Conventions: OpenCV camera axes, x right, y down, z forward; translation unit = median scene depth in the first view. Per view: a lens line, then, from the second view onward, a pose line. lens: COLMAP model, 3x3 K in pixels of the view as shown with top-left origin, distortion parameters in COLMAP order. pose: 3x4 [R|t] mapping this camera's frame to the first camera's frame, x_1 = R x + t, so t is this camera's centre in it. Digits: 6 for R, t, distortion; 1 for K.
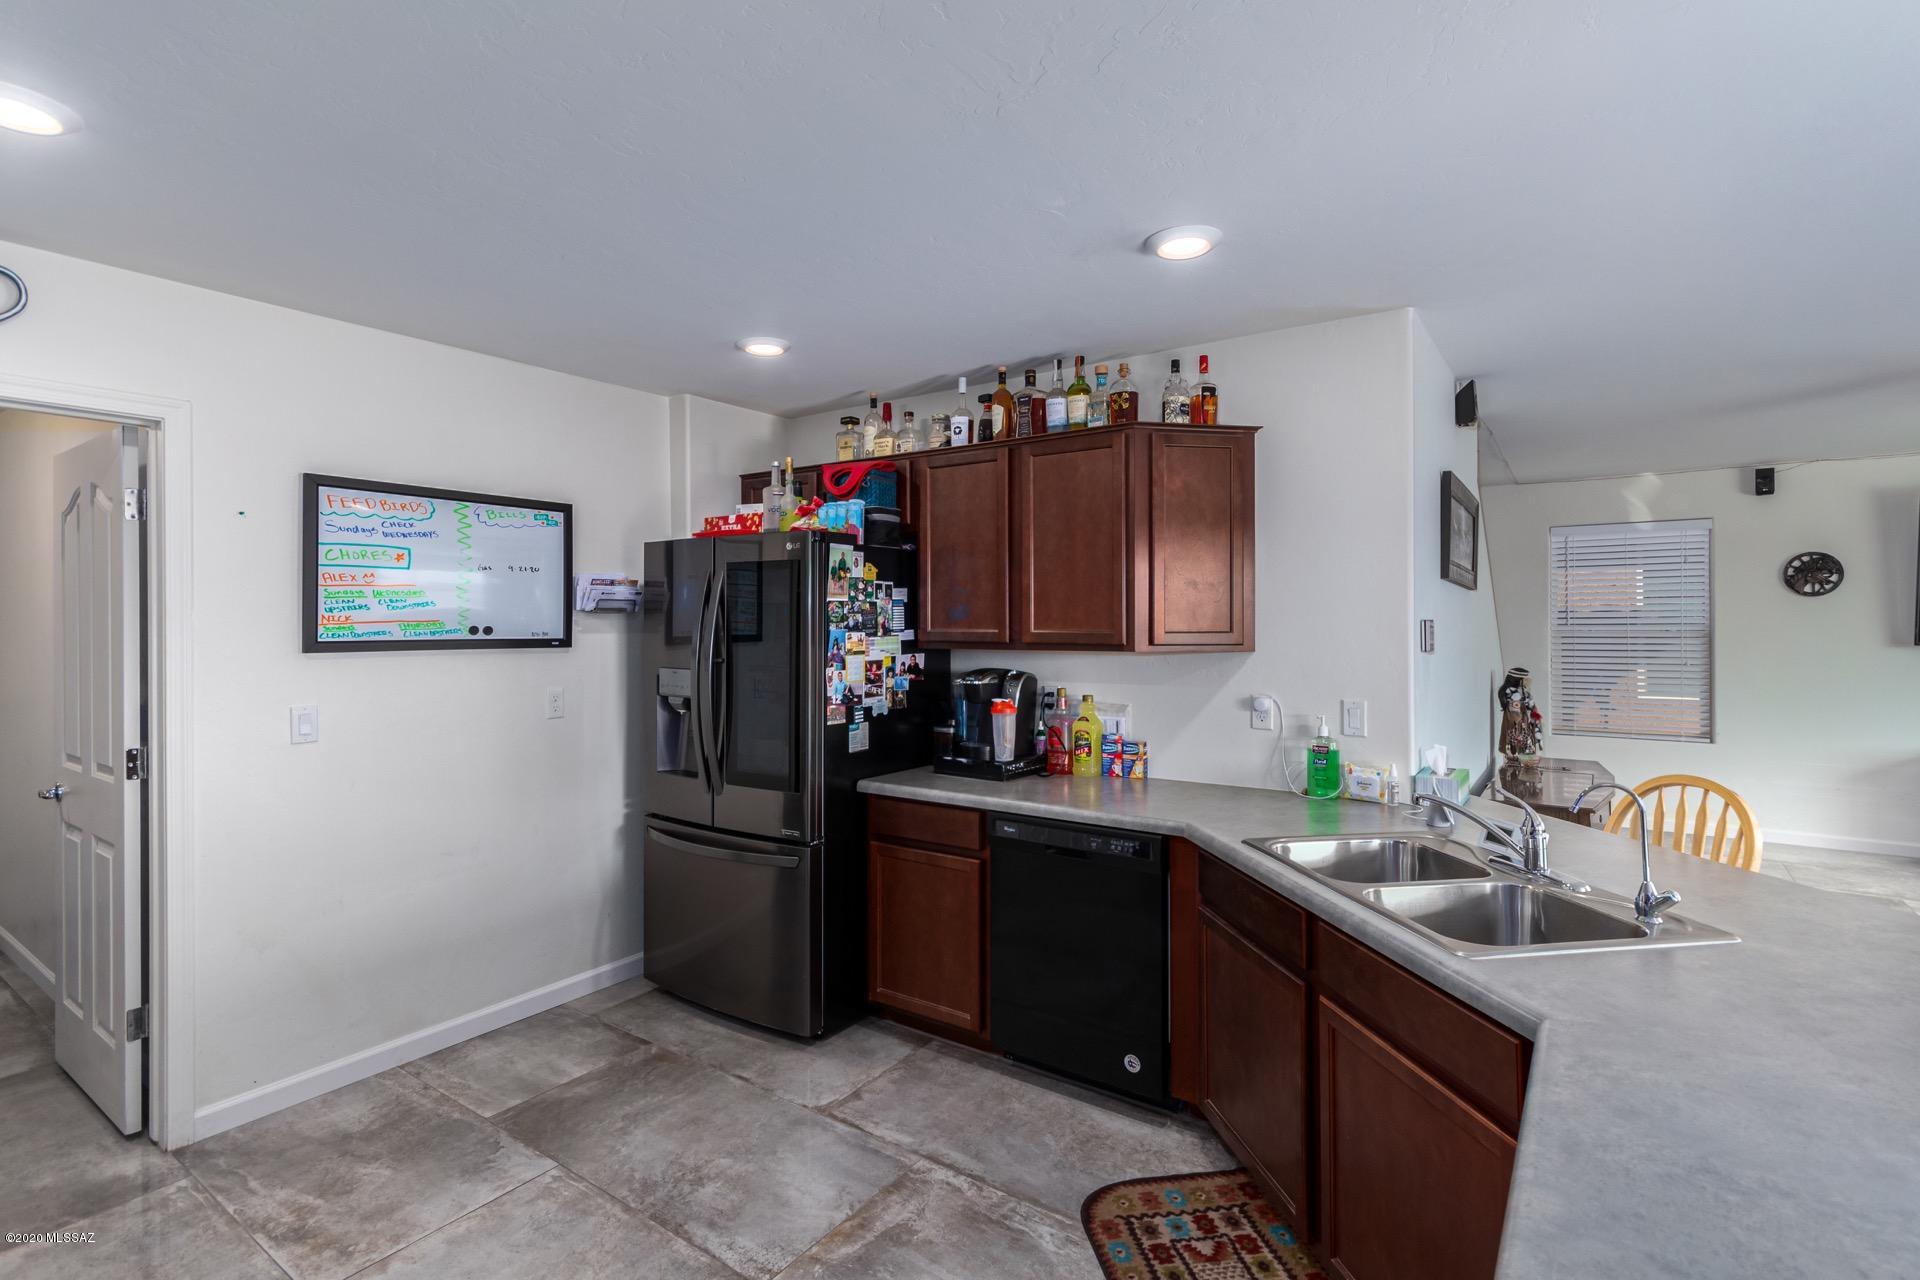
lens RADIAL K [[905.5, 0, 964.5], [0, 905.5, 618.4], [0, 0, 1]] dist [0.000009, -0.000092]
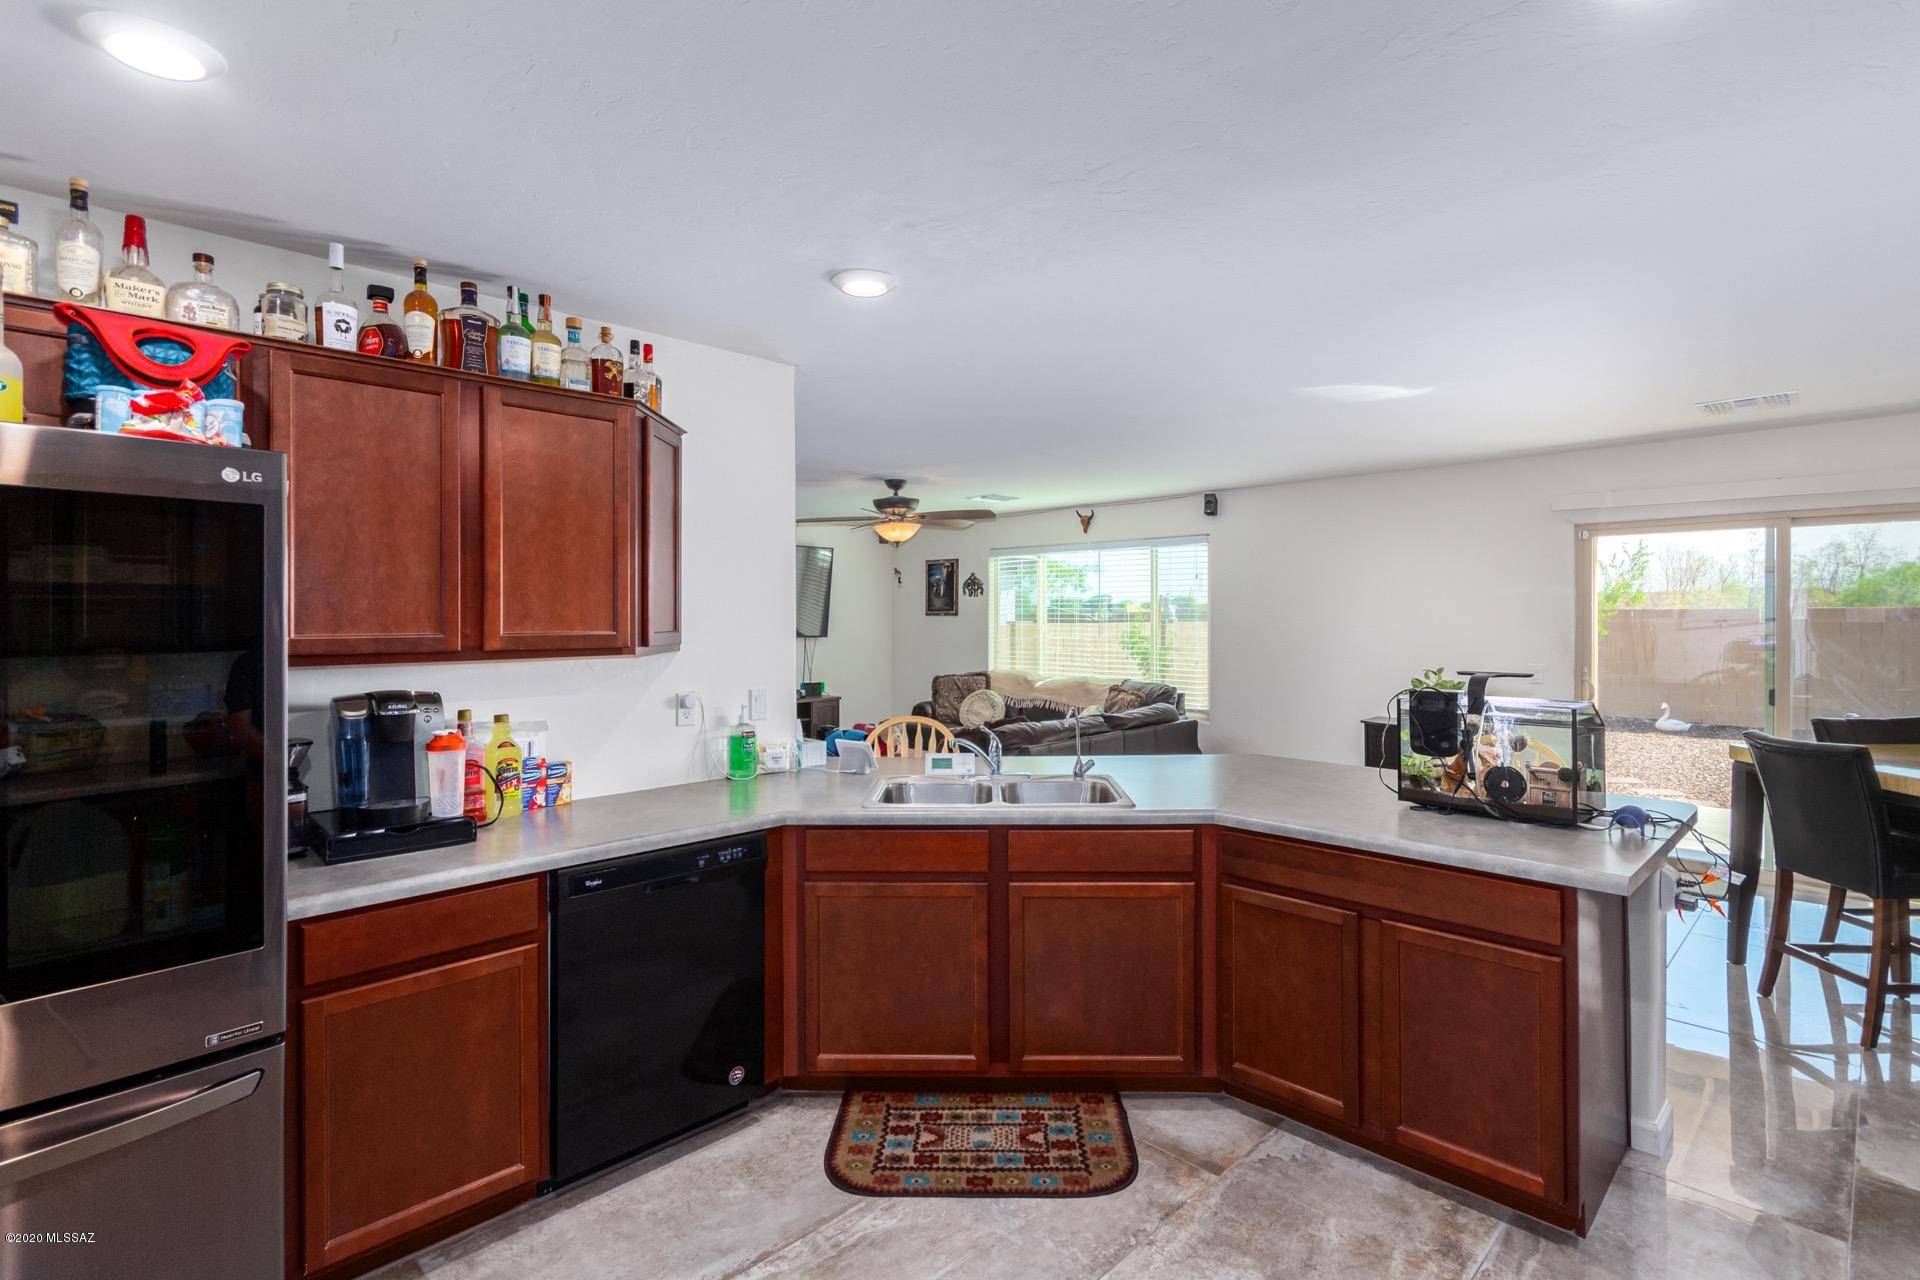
lens RADIAL K [[926.6, 0, 952.1], [0, 926.6, 616.7], [0, 0, 1]] dist [0.000674, 0.000067]
pose [[0.173634, 0.003420, 0.984804, -0.623549], [0.004387, 0.999981, -0.004246, 0.004605], [-0.984800, 0.005058, 0.173616, 0.494185]]
